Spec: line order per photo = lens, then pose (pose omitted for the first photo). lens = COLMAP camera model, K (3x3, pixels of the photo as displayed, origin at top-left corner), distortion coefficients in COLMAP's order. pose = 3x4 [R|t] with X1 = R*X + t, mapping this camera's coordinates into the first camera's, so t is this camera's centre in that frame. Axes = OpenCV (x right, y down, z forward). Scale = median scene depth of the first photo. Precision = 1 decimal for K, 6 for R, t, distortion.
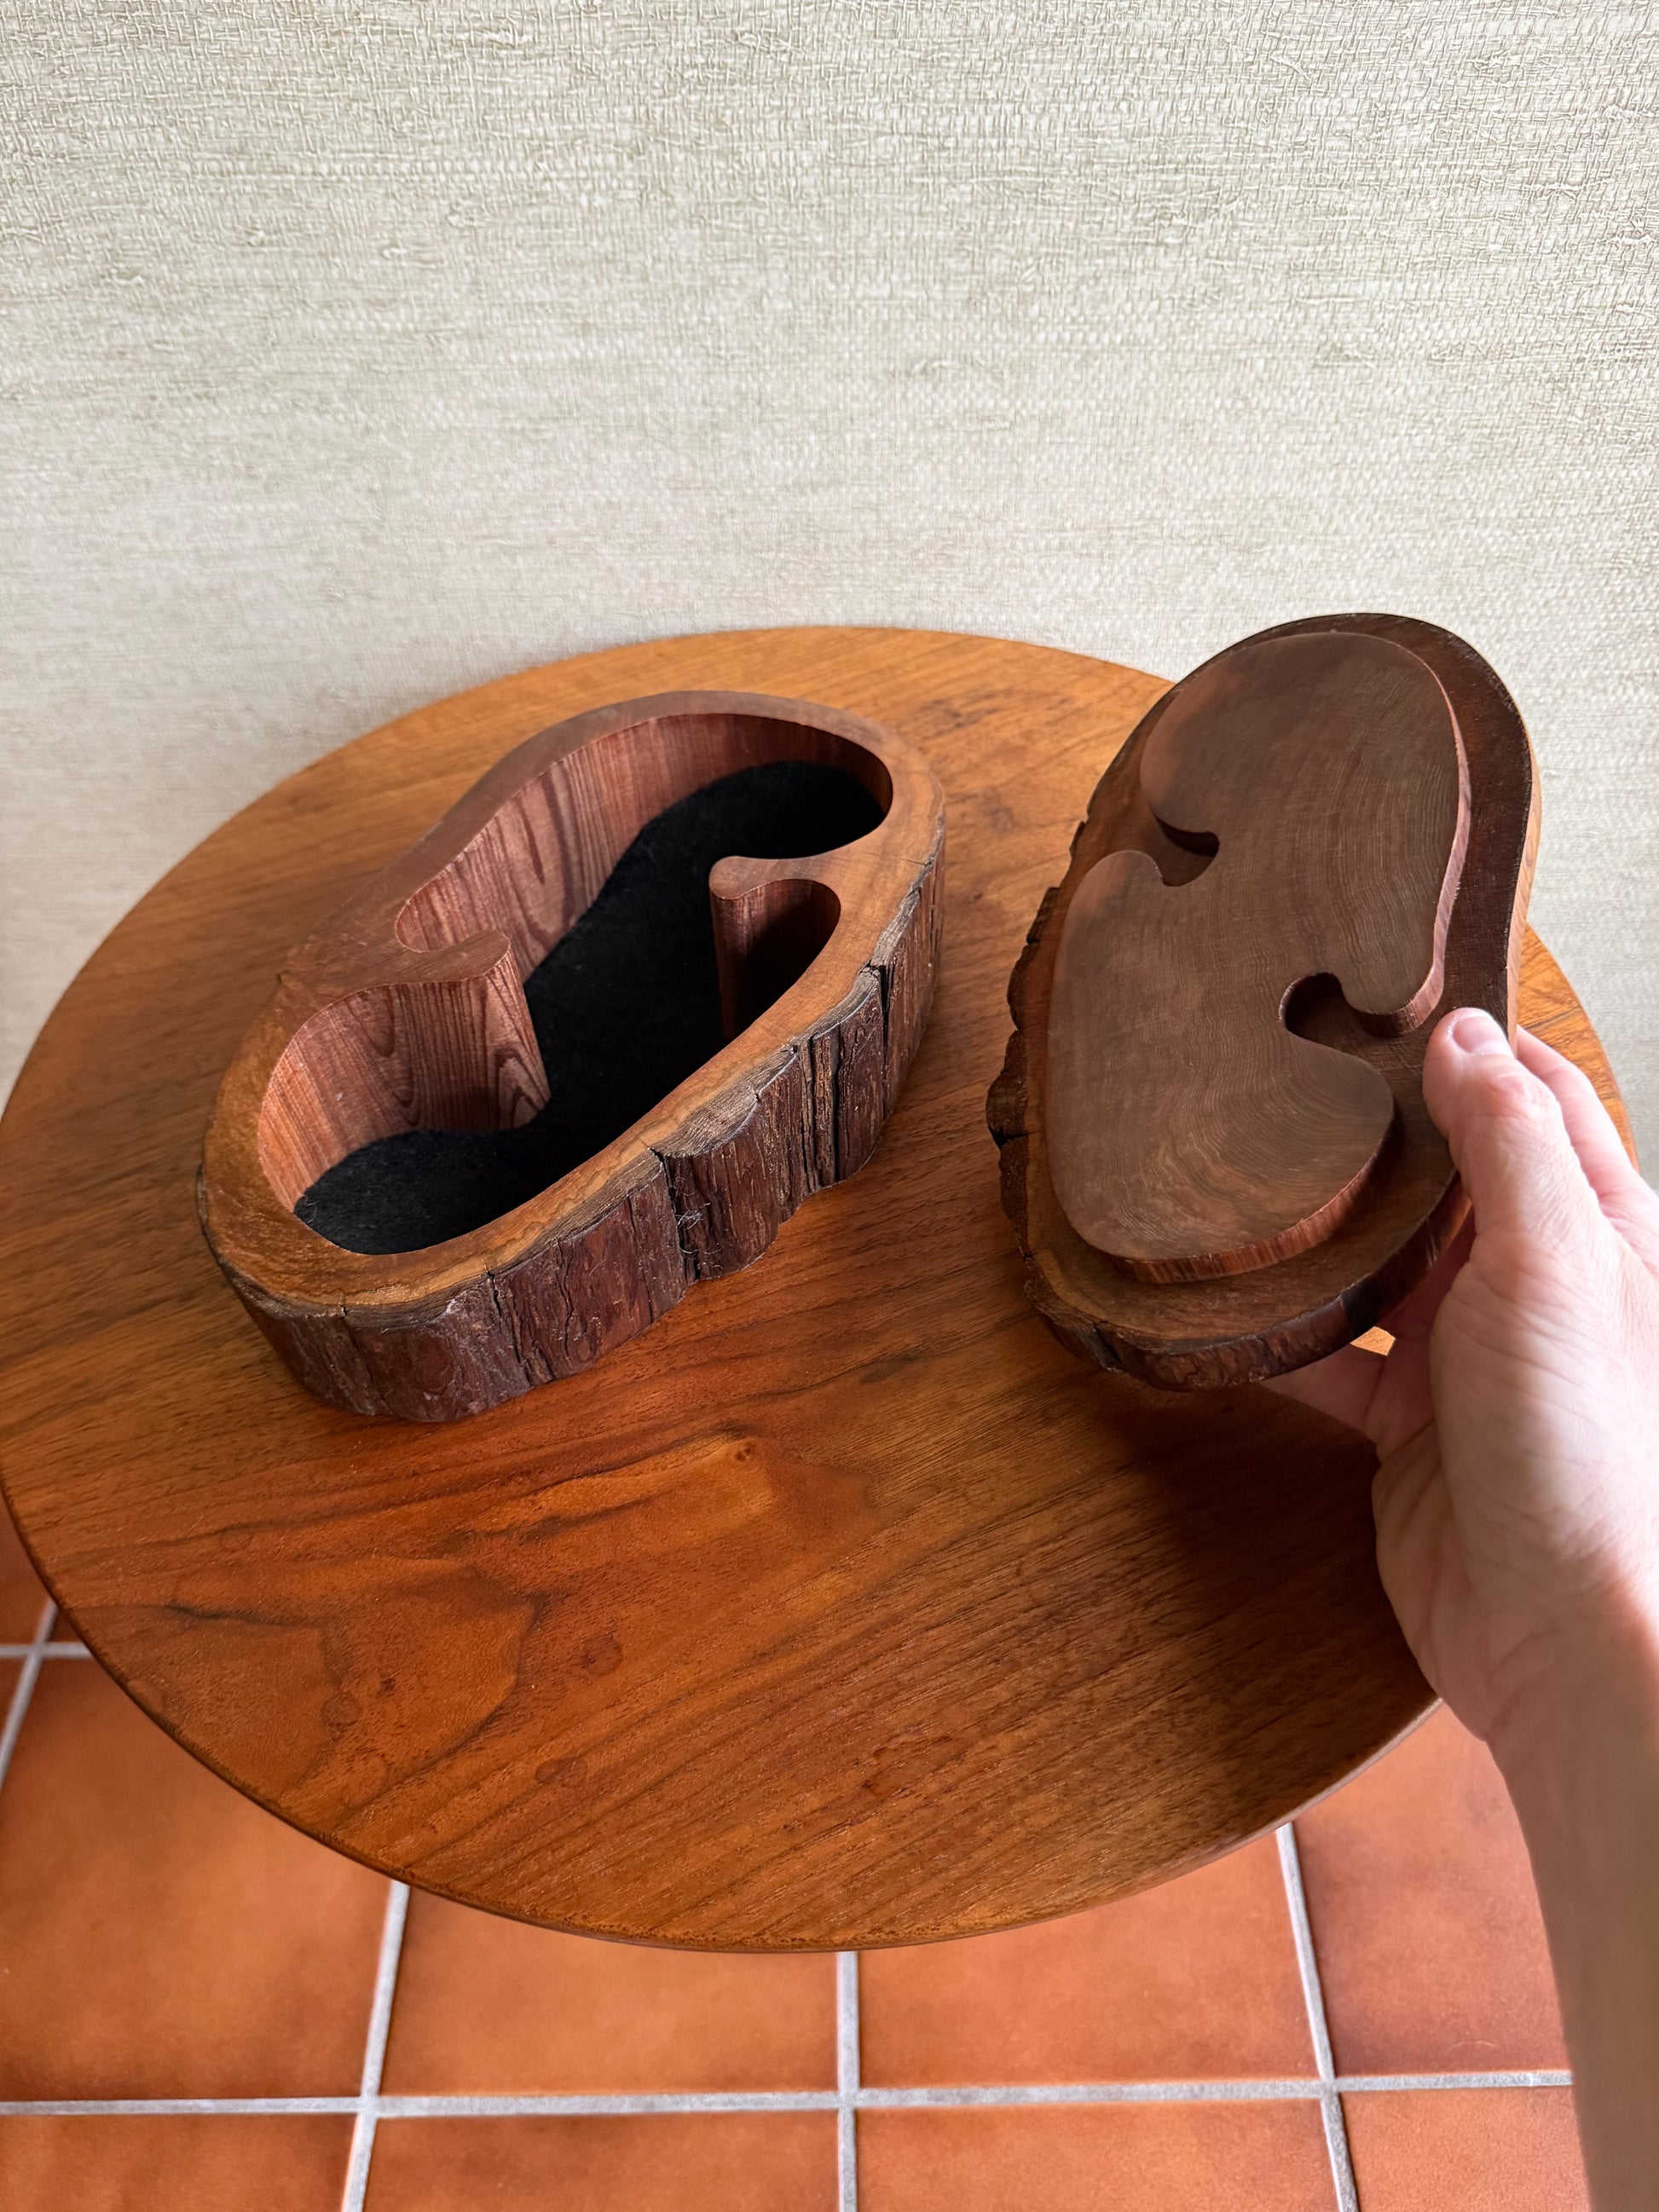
lens RADIAL K [[1643.6, 0, 838.1], [0, 1643.6, 1134.0], [0, 0, 1]] dist [-0.035731, 0.015626]
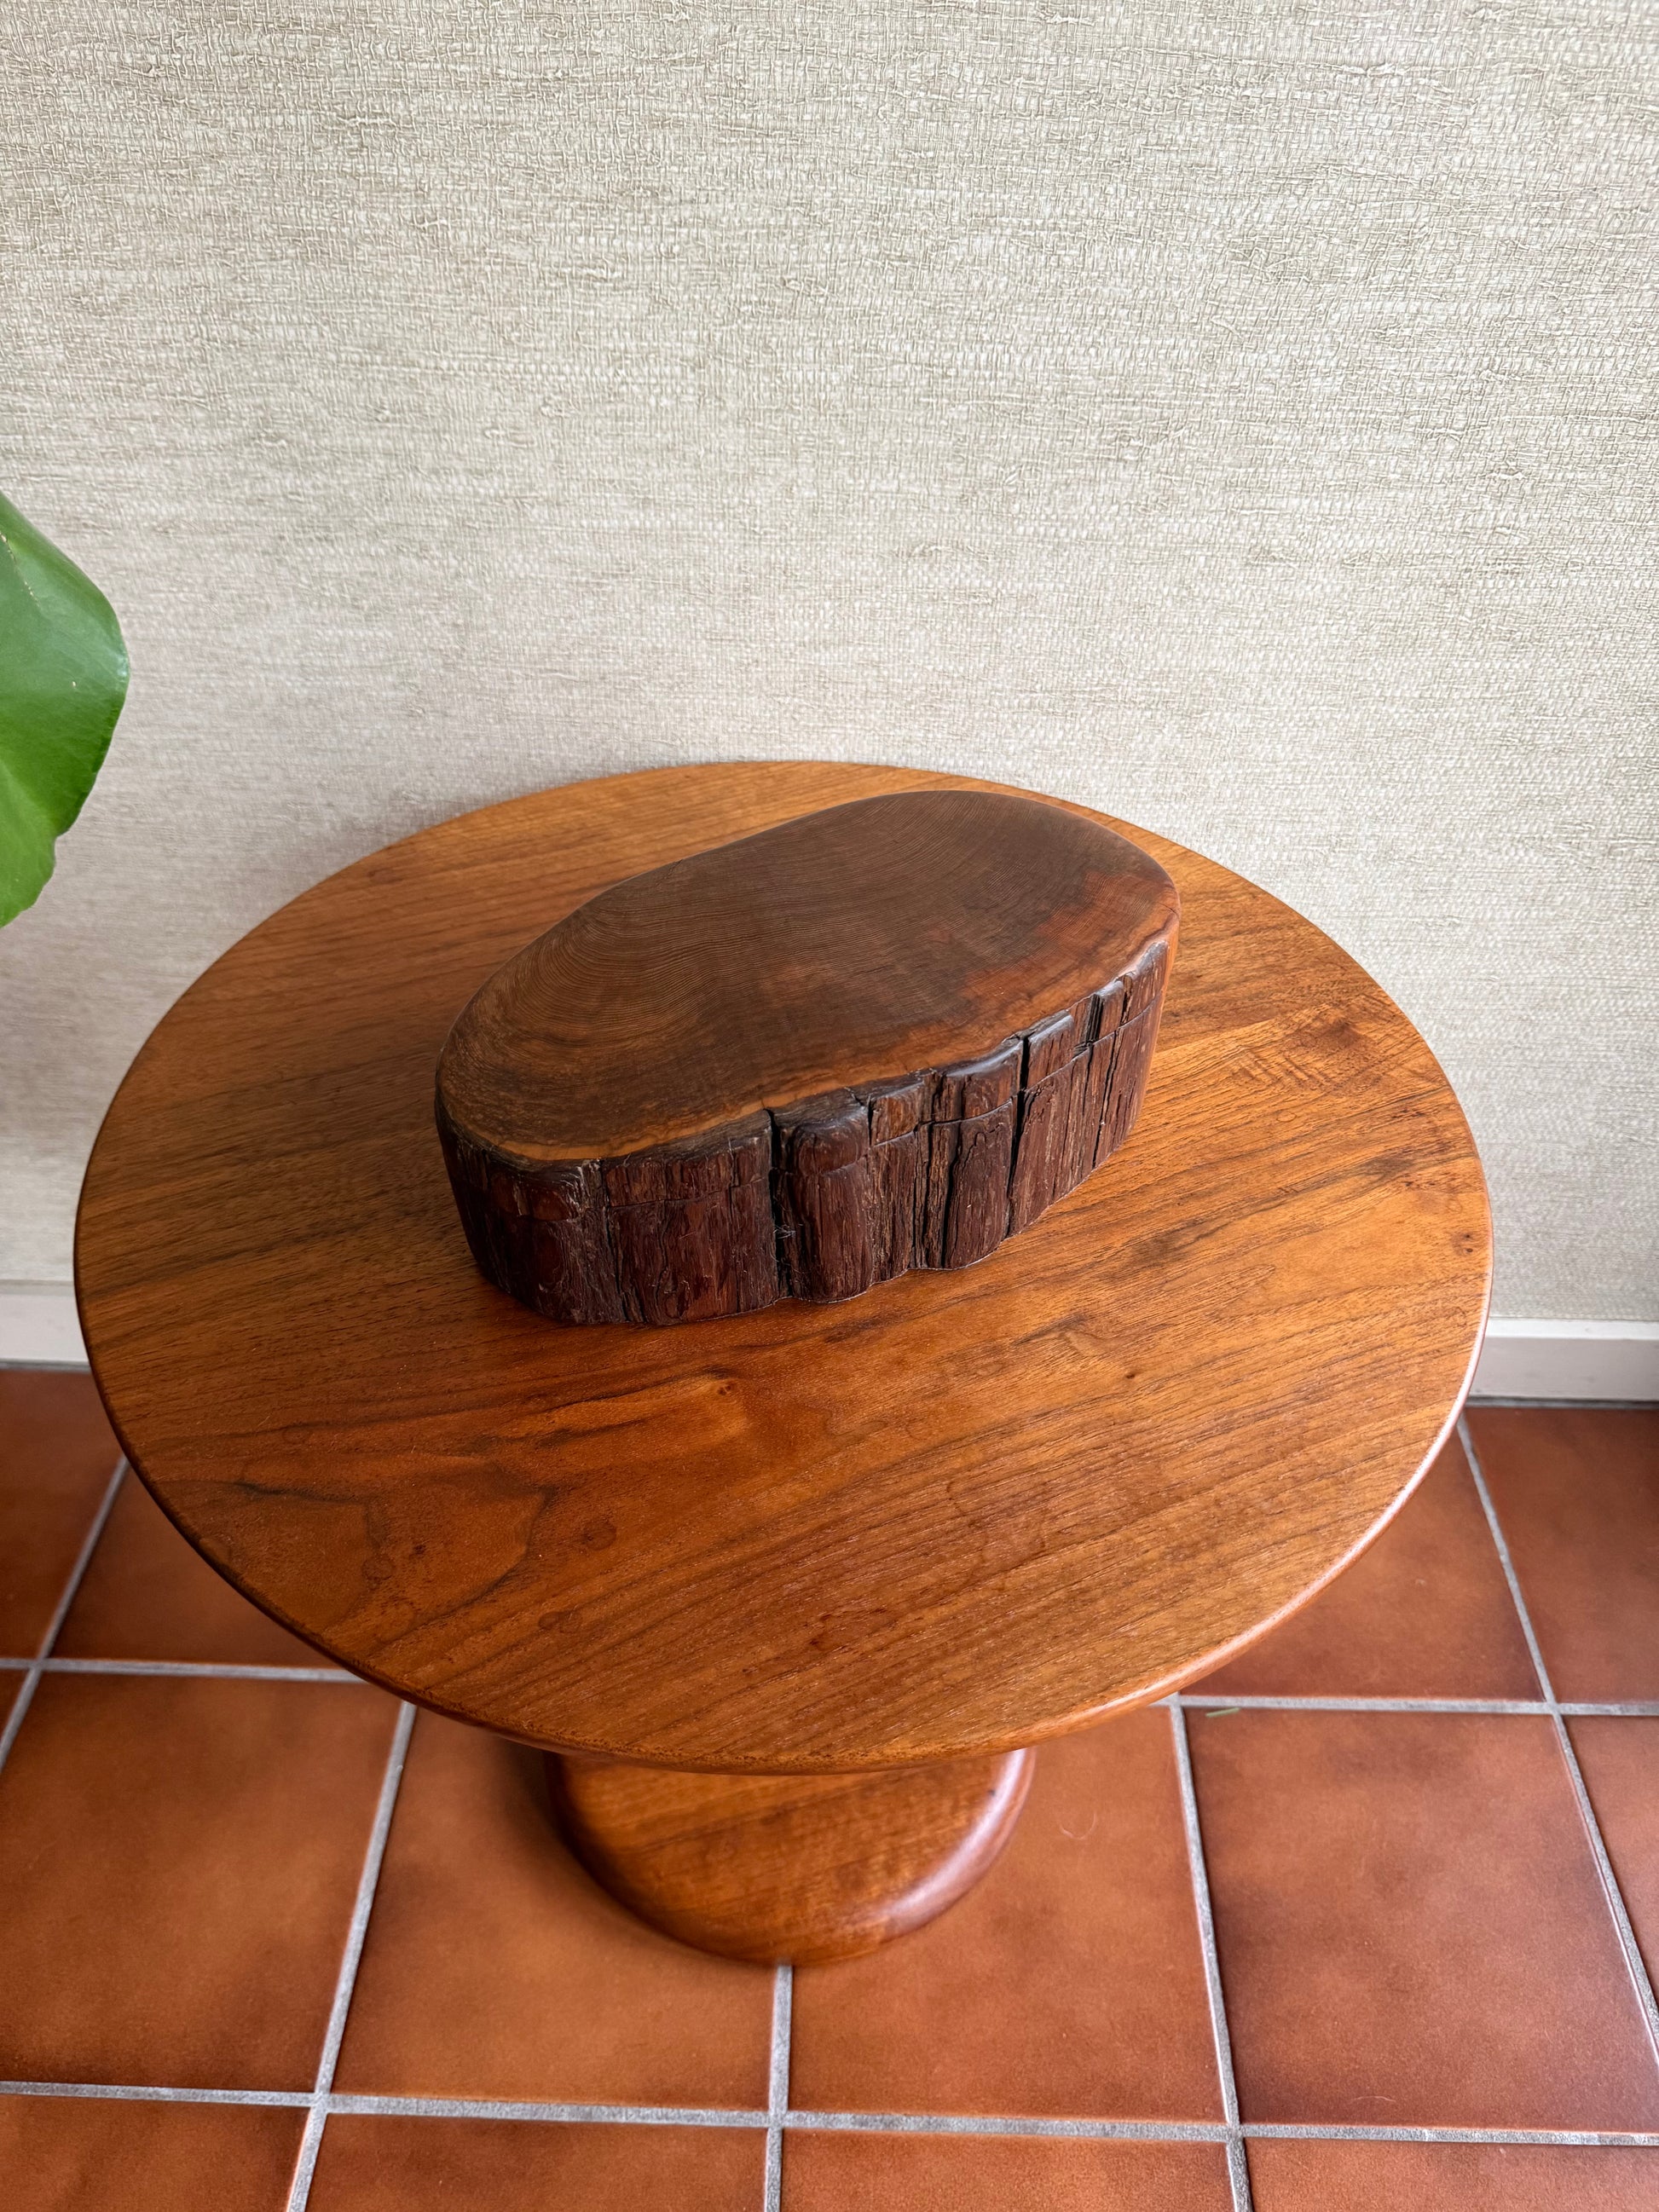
lens RADIAL K [[1632.2, 0, 820.3], [0, 1632.2, 1131.0], [0, 0, 1]] dist [-0.011217, -0.006256]
pose [[0.998537, 0.054006, -0.002585, 0.003397], [-0.053938, 0.991688, -0.116814, 0.106552], [-0.003745, 0.116782, 0.993150, -0.153695]]
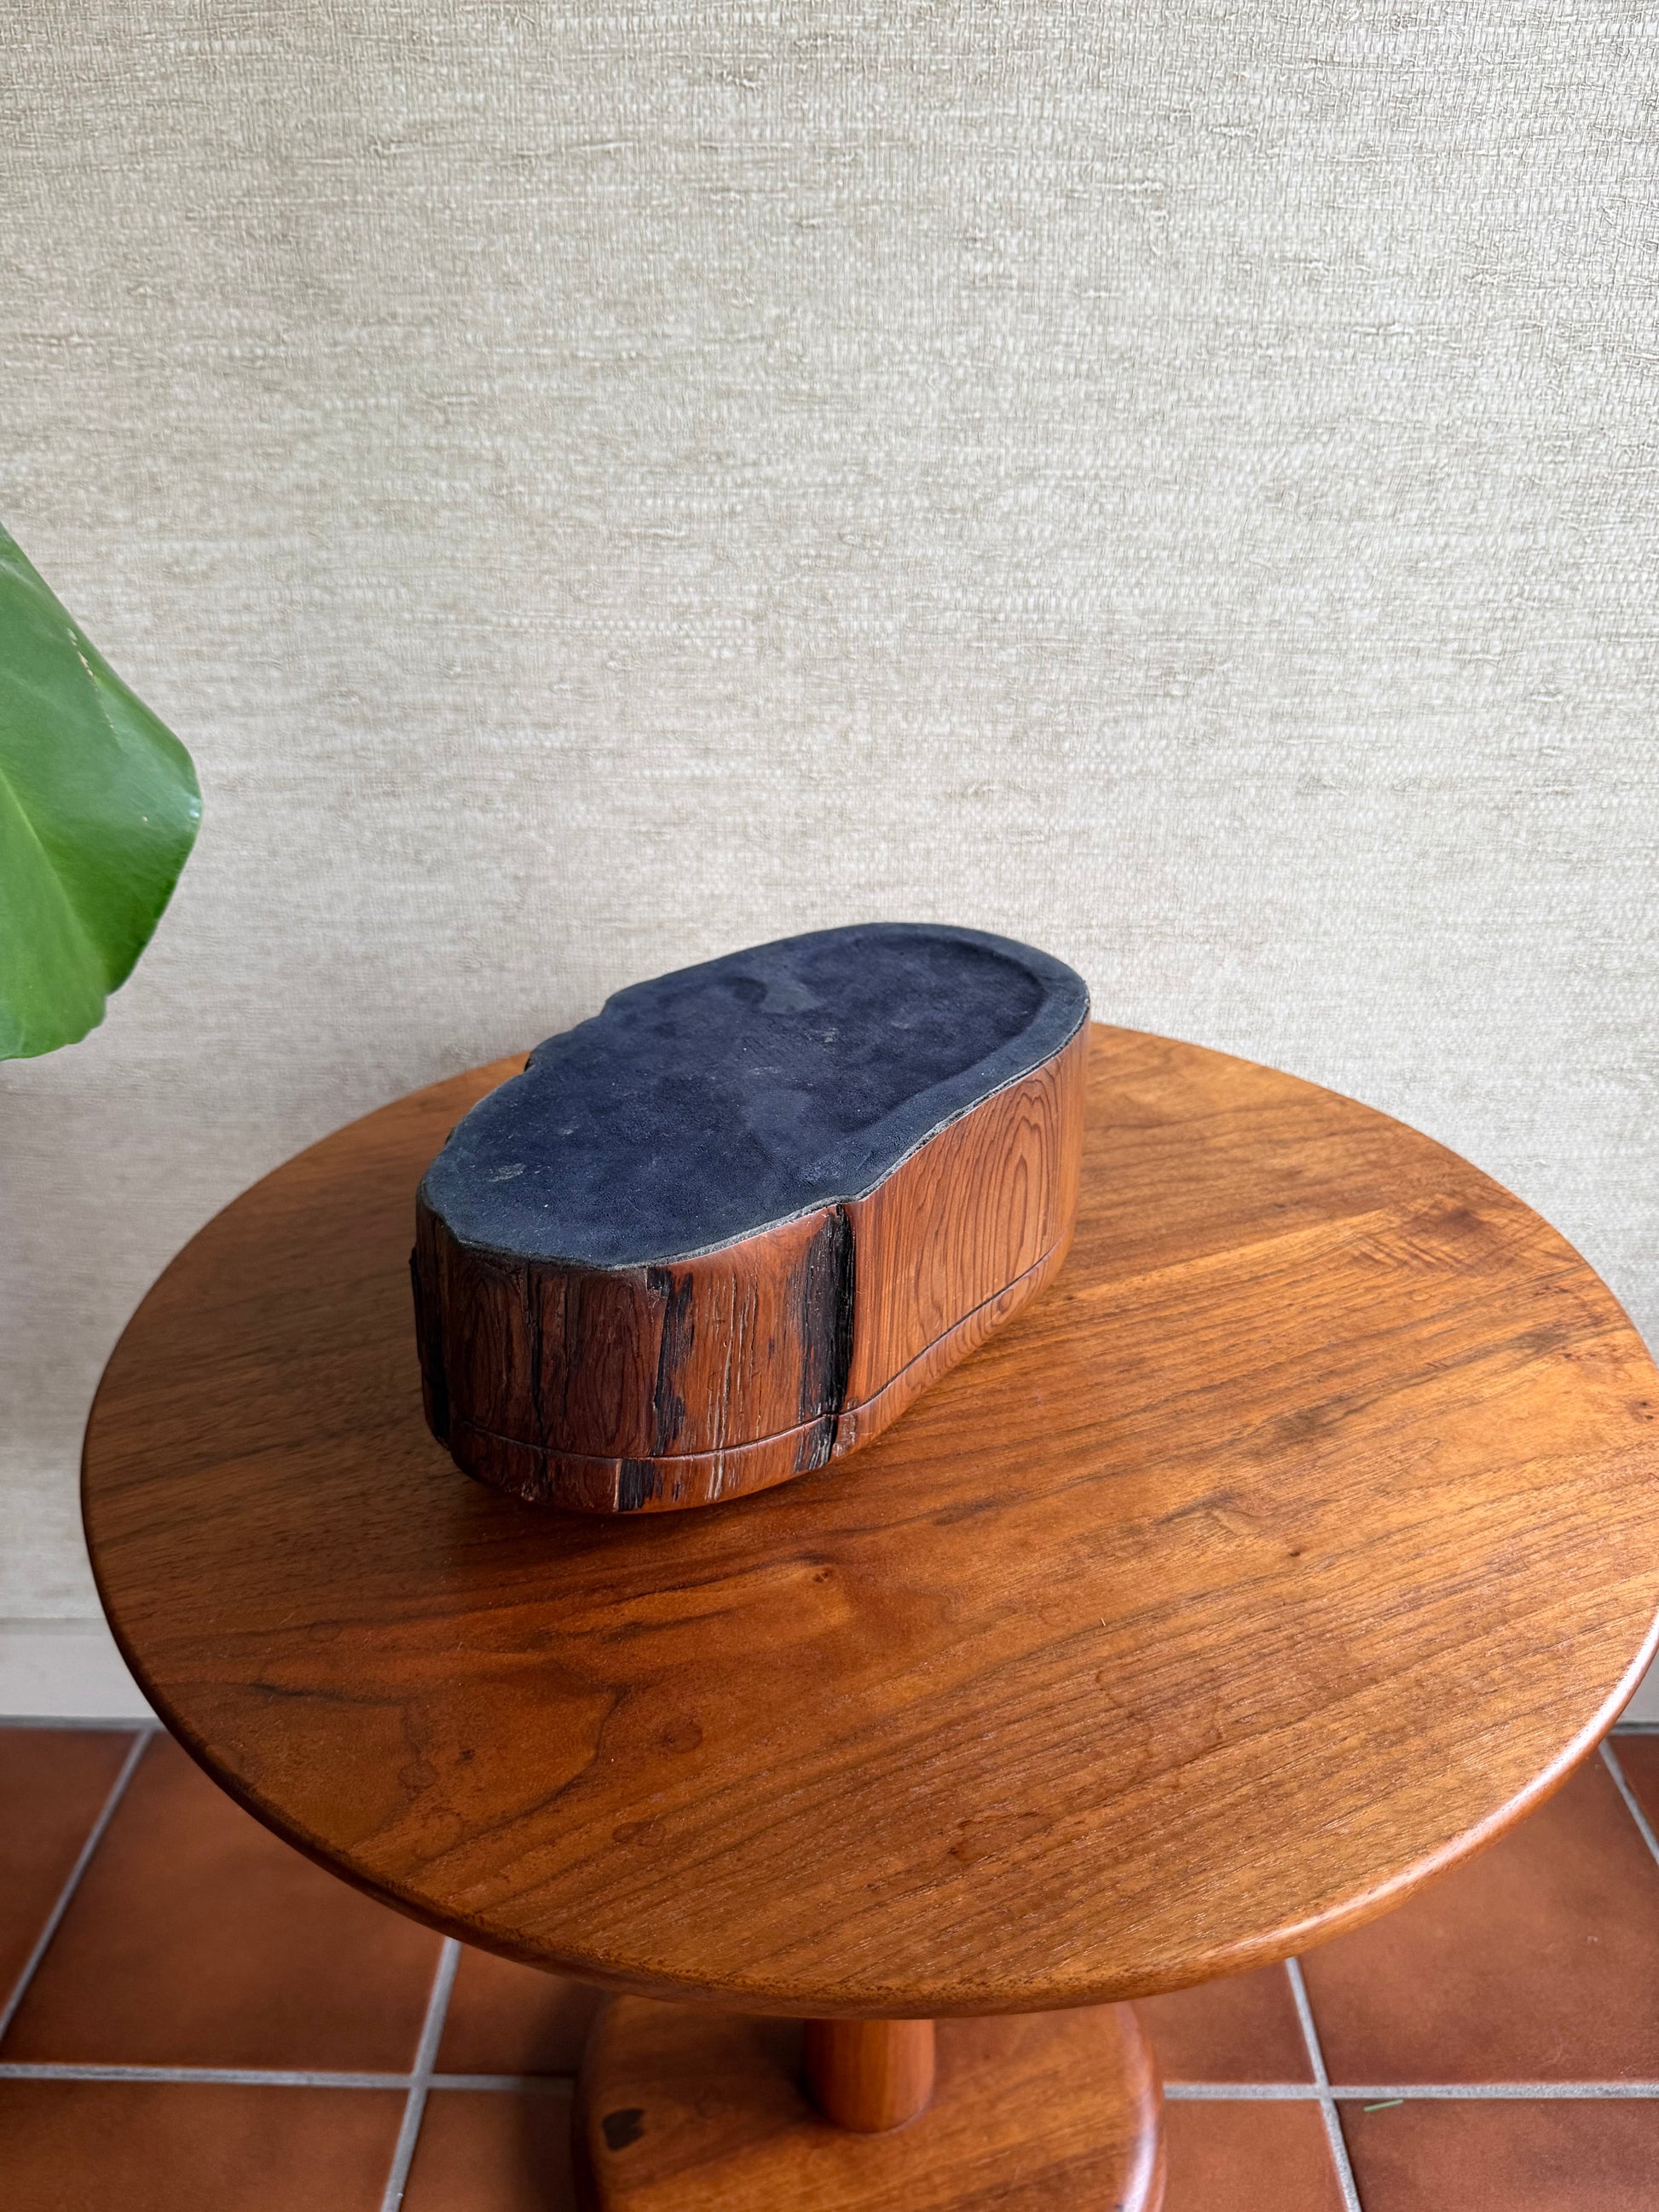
lens RADIAL K [[1605.2, 0, 817.0], [0, 1605.2, 1109.3], [0, 0, 1]] dist [0.175843, -0.465630]
pose [[0.999343, 0.028604, -0.022244, -0.035209], [-0.034922, 0.924065, -0.380637, 0.234693], [0.009667, 0.381164, 0.924457, -0.044861]]
